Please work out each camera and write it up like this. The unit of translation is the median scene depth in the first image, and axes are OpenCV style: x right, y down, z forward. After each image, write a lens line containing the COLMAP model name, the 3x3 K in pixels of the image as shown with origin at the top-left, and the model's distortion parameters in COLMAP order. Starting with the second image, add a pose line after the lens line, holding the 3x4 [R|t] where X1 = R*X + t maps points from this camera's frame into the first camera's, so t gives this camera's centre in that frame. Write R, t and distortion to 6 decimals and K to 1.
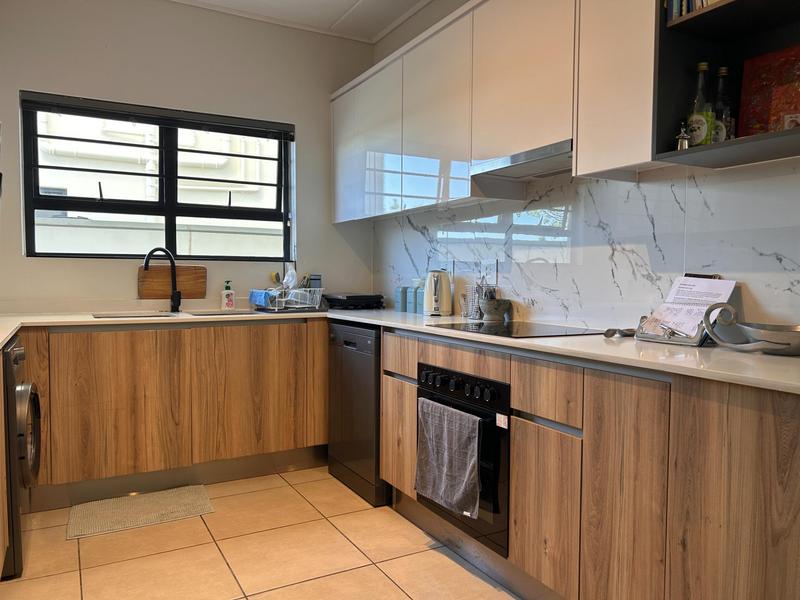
lens RADIAL K [[602.1, 0, 396.9], [0, 602.1, 303.7], [0, 0, 1]] dist [0.063674, -0.082511]
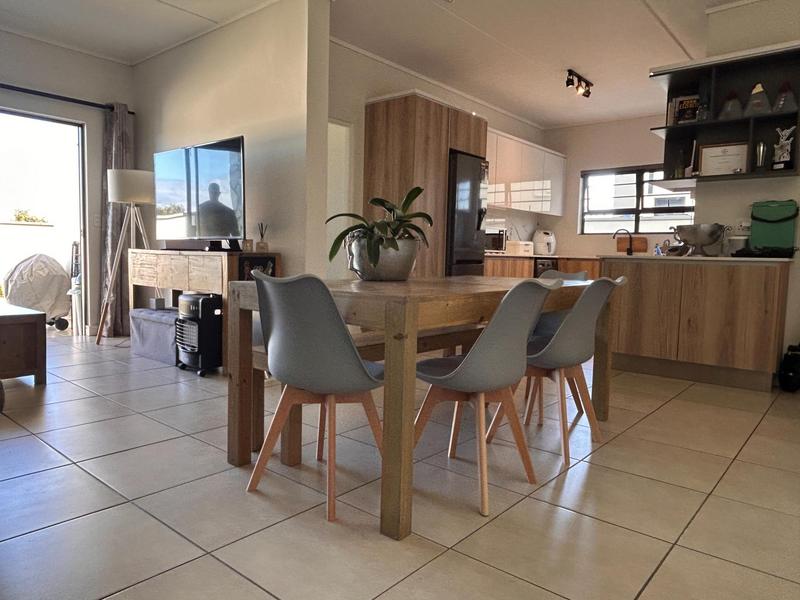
lens RADIAL K [[553.1, 0, 391.4], [0, 553.1, 300.3], [0, 0, 1]] dist [-0.000513, -0.007801]
pose [[0.354310, 0.078943, -0.931790, 1.301998], [-0.064220, 0.996132, 0.059975, 0.110024], [0.932920, 0.038589, 0.358009, -0.570005]]
